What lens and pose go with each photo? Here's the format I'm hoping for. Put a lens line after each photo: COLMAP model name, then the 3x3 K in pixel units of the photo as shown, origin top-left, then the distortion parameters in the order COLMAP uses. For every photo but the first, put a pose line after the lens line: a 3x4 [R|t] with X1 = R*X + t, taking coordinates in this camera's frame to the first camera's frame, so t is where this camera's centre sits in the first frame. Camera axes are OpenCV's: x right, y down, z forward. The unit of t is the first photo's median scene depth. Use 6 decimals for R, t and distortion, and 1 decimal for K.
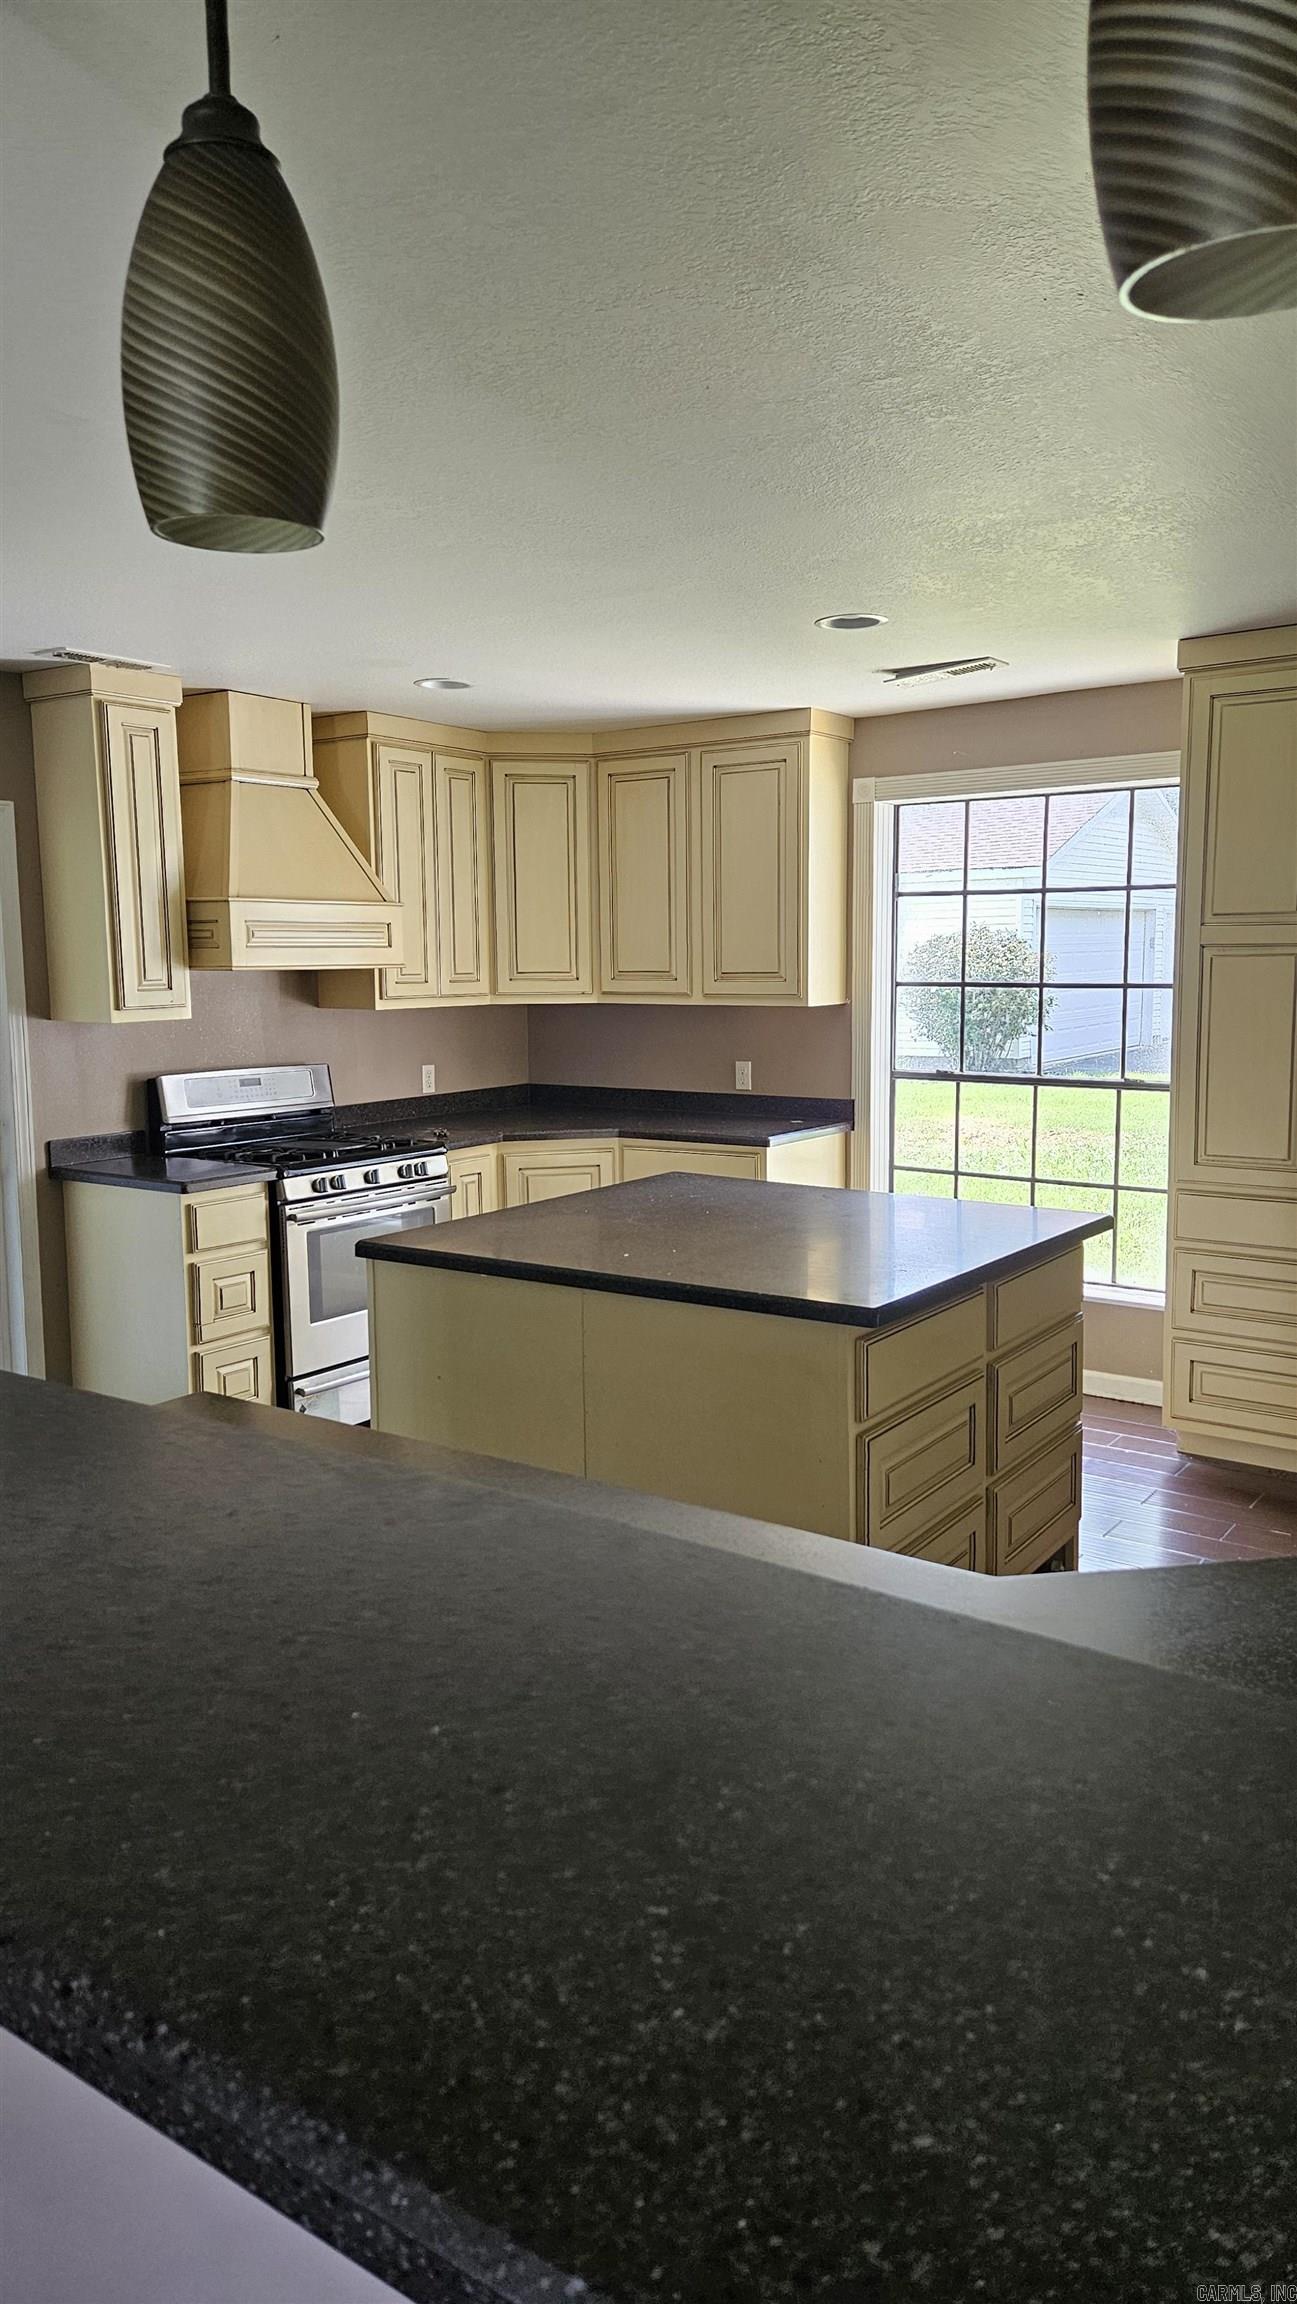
lens RADIAL K [[1542.7, 0, 642.1], [0, 1542.7, 1124.7], [0, 0, 1]] dist [0.071411, -0.042141]
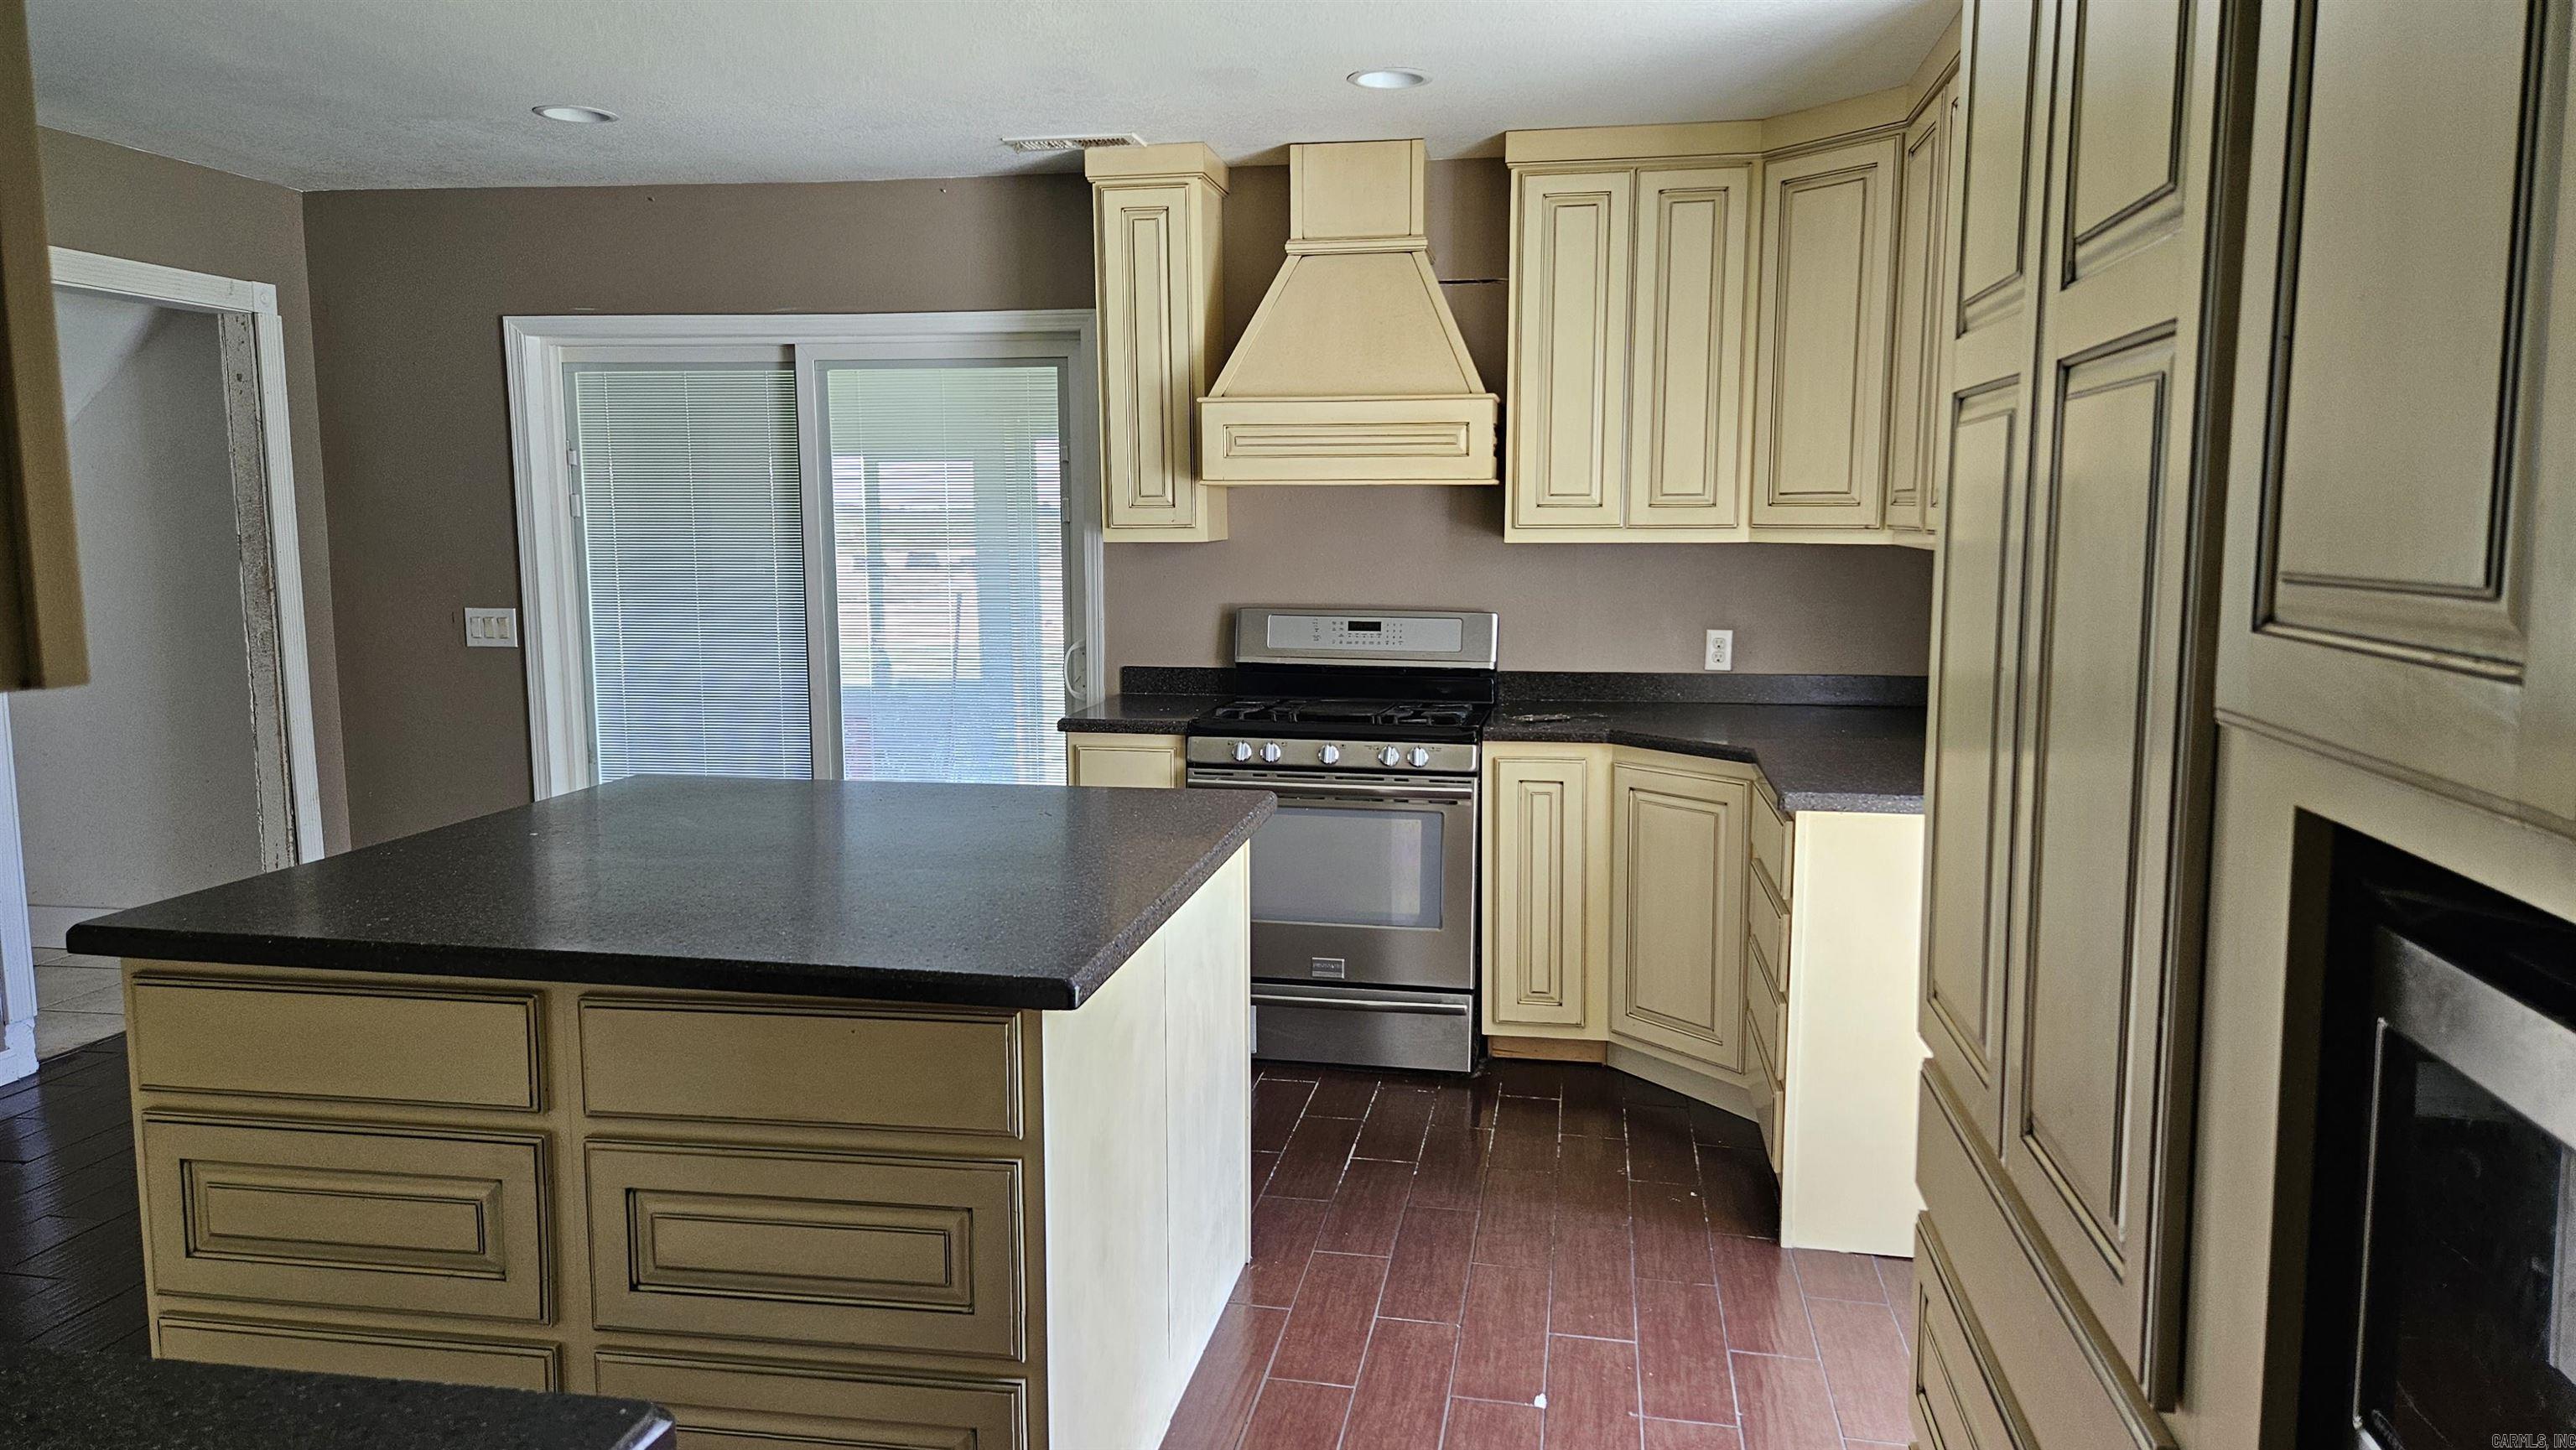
lens RADIAL K [[1725.0, 0, 1294.0], [0, 1725.0, 725.0], [0, 0, 1]] dist [0.071411, -0.042141]
pose [[0.428868, 0.122506, -0.895022, 0.518338], [-0.104835, 0.990817, 0.085384, -0.046672], [0.897263, 0.057211, 0.437773, 0.540064]]
